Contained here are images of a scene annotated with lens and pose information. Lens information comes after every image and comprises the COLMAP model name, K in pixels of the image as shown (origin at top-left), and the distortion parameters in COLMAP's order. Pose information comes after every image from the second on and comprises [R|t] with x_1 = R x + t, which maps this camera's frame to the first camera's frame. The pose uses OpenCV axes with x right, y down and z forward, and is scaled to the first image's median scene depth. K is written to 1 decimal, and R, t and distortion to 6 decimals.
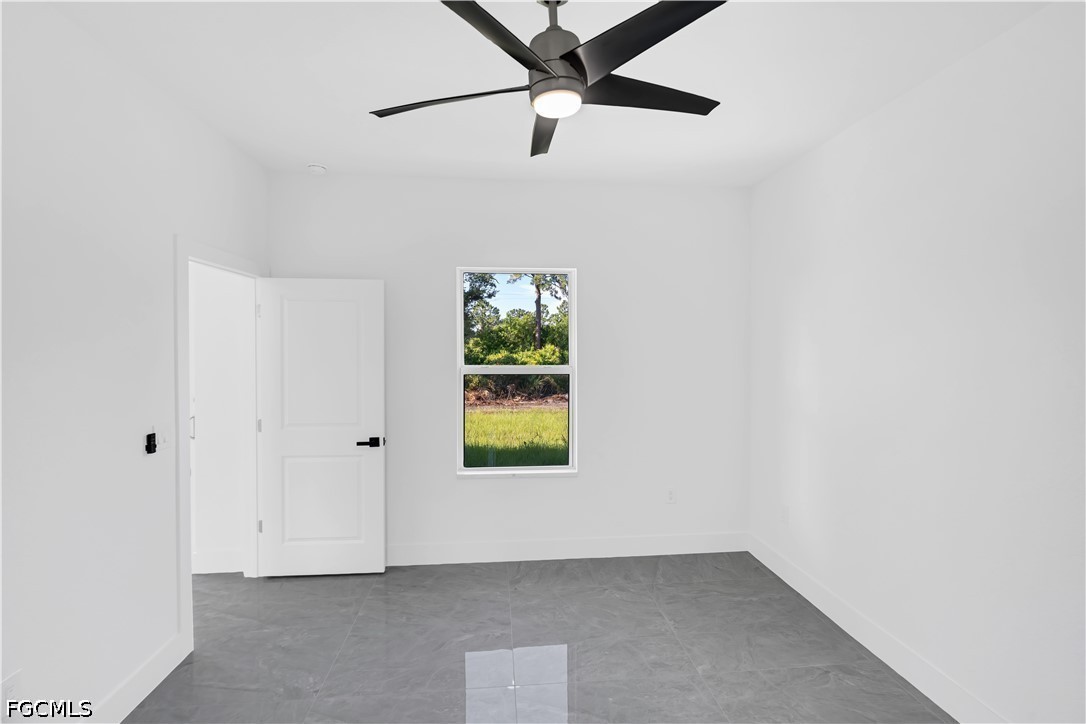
lens RADIAL K [[494.5, 0, 540.0], [0, 494.5, 362.9], [0, 0, 1]] dist [-0.000043, 0.002581]
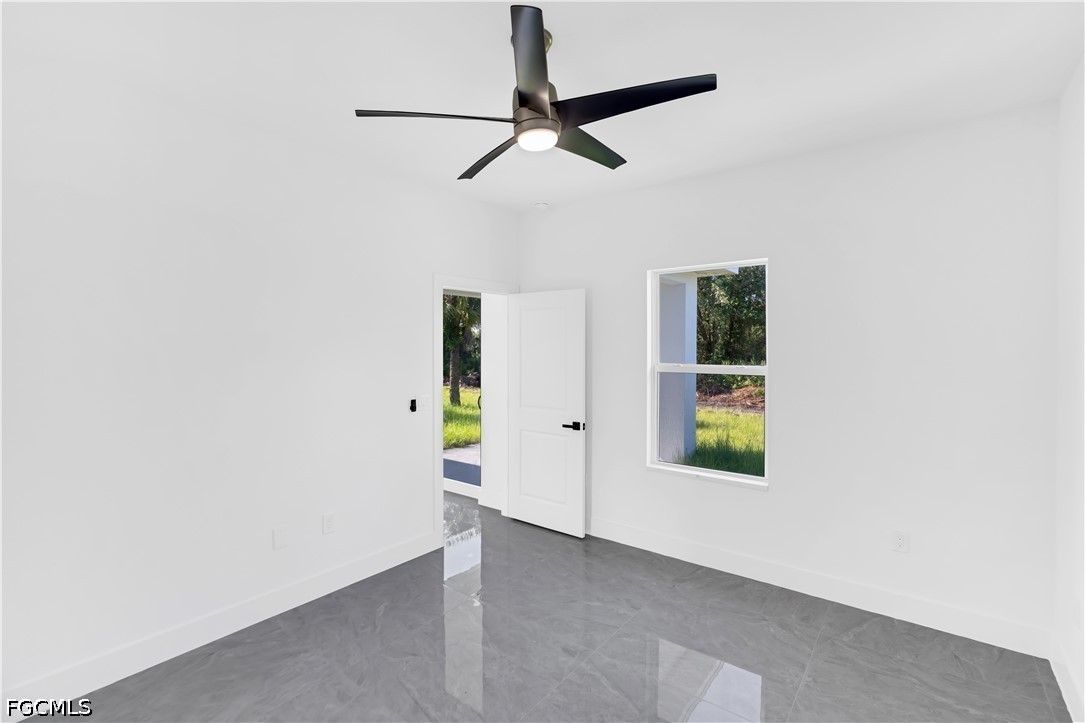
lens RADIAL K [[494.1, 0, 534.3], [0, 494.1, 369.3], [0, 0, 1]] dist [-0.000043, 0.002581]
pose [[0.721126, 0.027336, -0.692264, 0.416913], [-0.020553, 0.999626, 0.018063, 0.005319], [0.692499, 0.001203, 0.721418, 0.079279]]
